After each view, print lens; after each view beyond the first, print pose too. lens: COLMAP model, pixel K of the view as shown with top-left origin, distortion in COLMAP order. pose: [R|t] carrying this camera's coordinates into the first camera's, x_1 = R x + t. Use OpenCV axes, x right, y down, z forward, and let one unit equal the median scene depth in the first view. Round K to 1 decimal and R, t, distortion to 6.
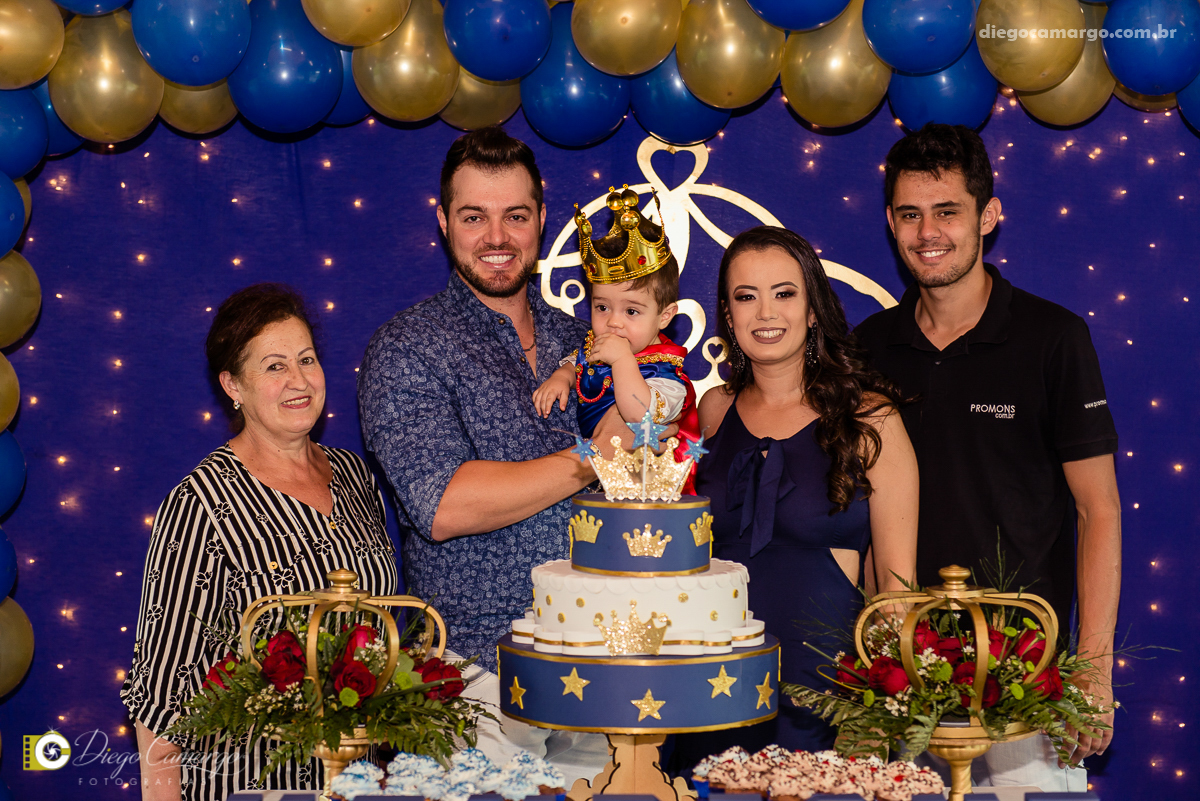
lens RADIAL K [[2057.1, 0, 617.5], [0, 2057.1, 413.0], [0, 0, 1]] dist [0.005567, 0.000000]
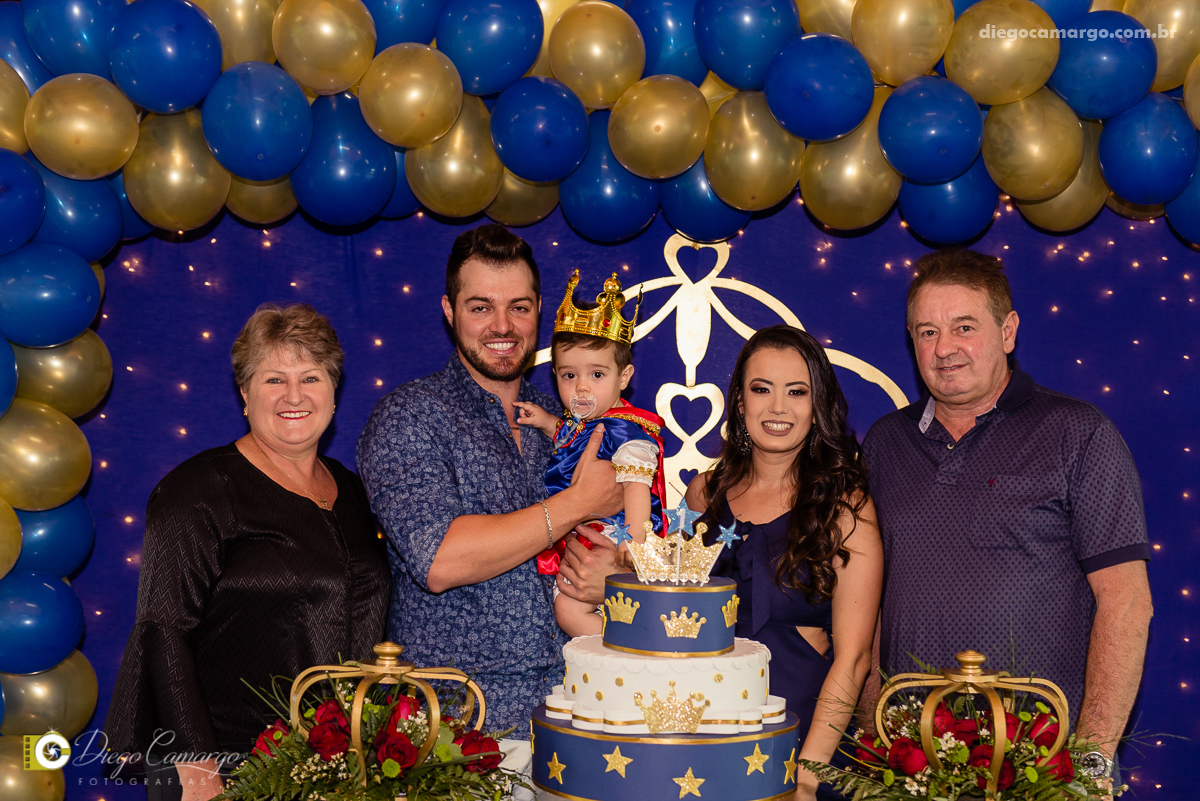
lens RADIAL K [[1719.5, 0, 619.3], [0, 1719.5, 404.5], [0, 0, 1]] dist [0.026551, 0.000000]
pose [[0.999817, 0.018702, 0.003971, -0.017429], [-0.018585, 0.999446, -0.027608, -0.019388], [-0.004485, 0.027529, 0.999611, 0.096622]]
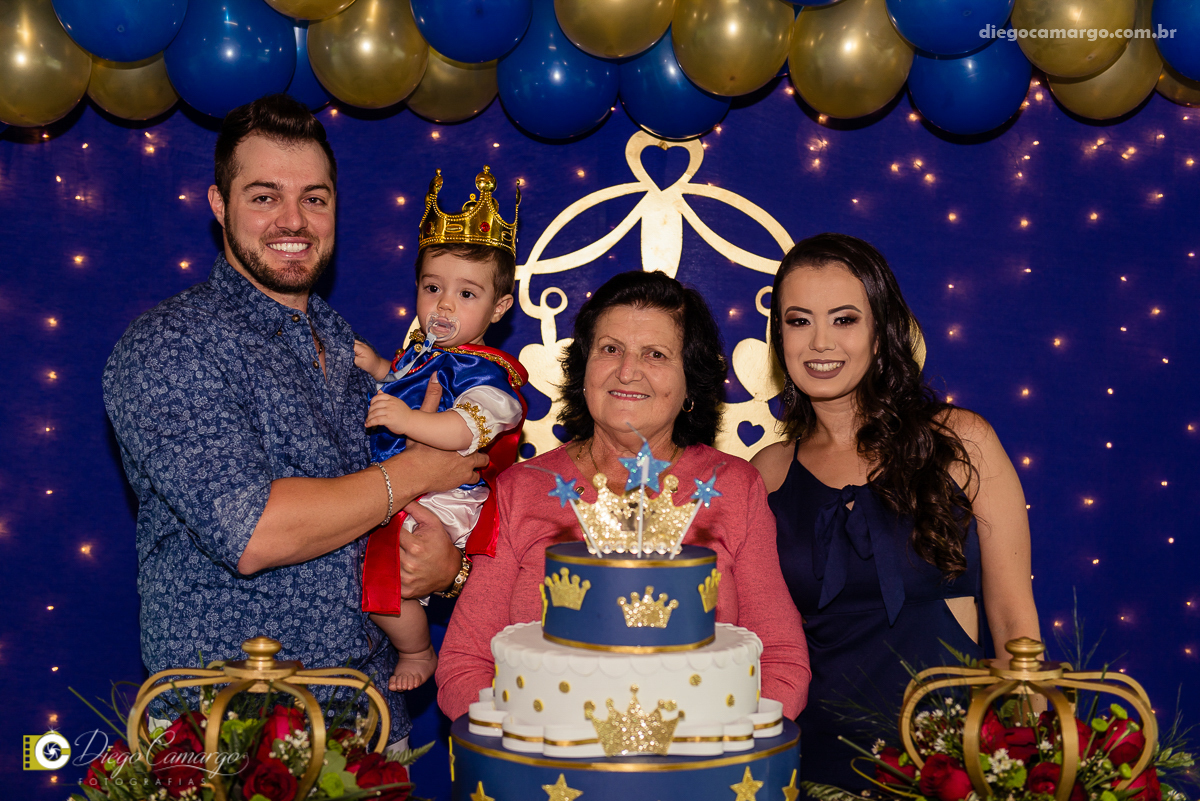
lens RADIAL K [[1638.8, 0, 628.3], [0, 1638.8, 404.0], [0, 0, 1]] dist [0.029458, 0.000000]
pose [[0.999777, 0.006843, 0.019997, -0.003425], [-0.006731, 0.999961, -0.005671, -0.010119], [-0.020035, 0.005535, 0.999784, 0.295545]]
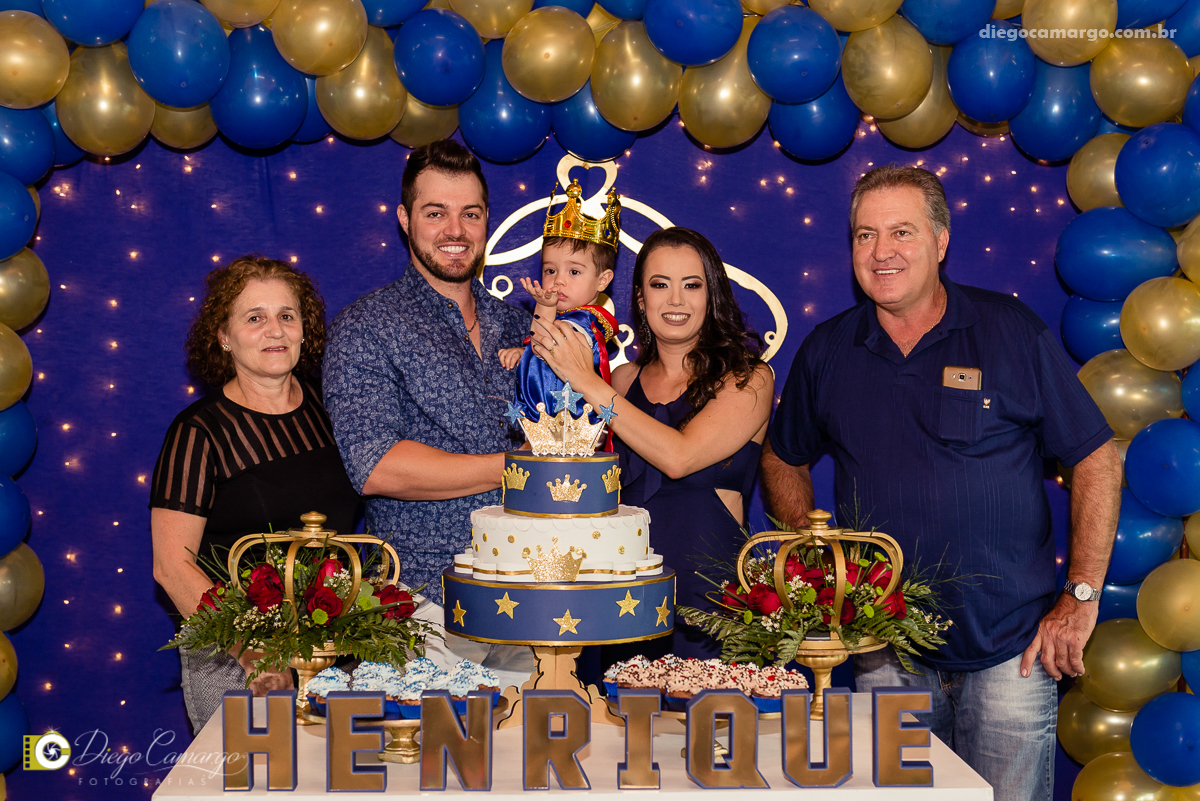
lens RADIAL K [[1845.3, 0, 595.8], [0, 1845.3, 456.1], [0, 0, 1]] dist [0.017375, 0.000000]
pose [[0.999383, 0.002368, 0.035029, -0.005282], [-0.003310, 0.999634, 0.026849, 0.011190], [-0.034953, -0.026949, 0.999026, -0.070382]]
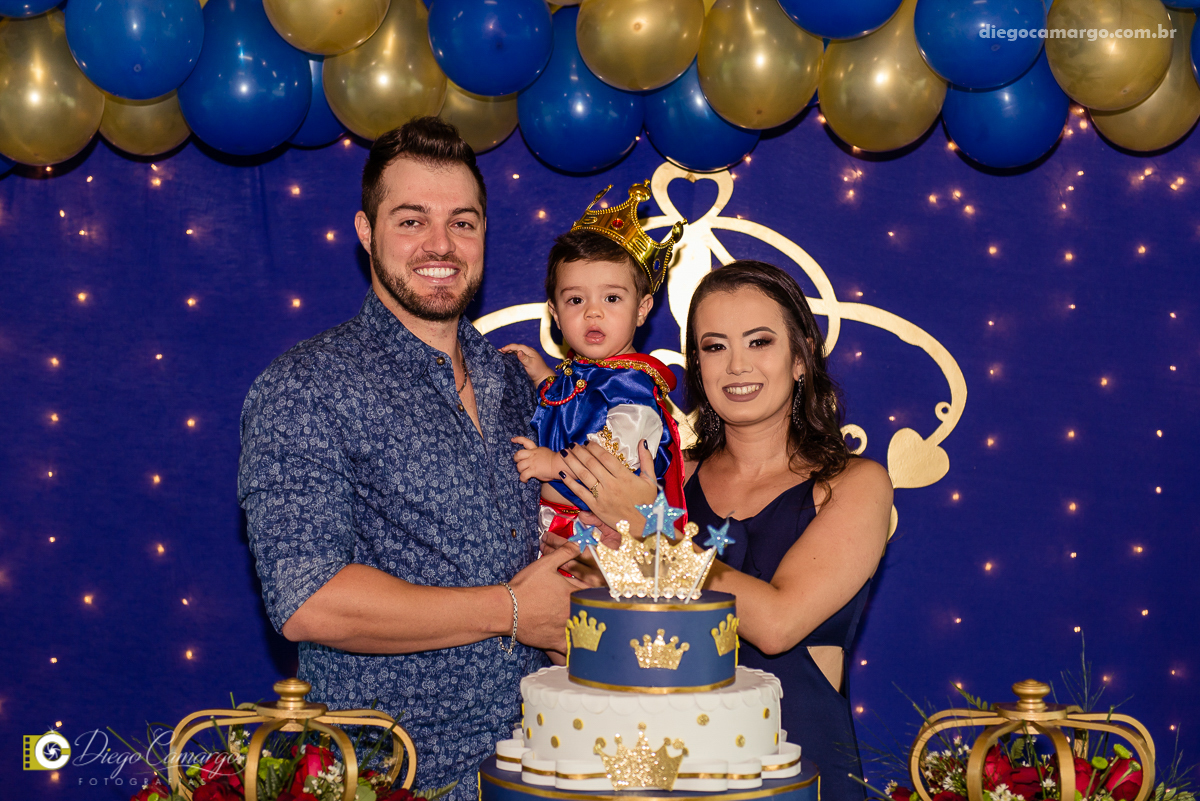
lens RADIAL K [[2057.1, 0, 635.1], [0, 2057.1, 419.0], [0, 0, 1]] dist [0.005567, 0.000000]
pose [[0.999985, 0.005500, 0.000372, 0.003038], [-0.005495, 0.999925, -0.010906, -0.017056], [-0.000432, 0.010904, 0.999940, 0.139999]]
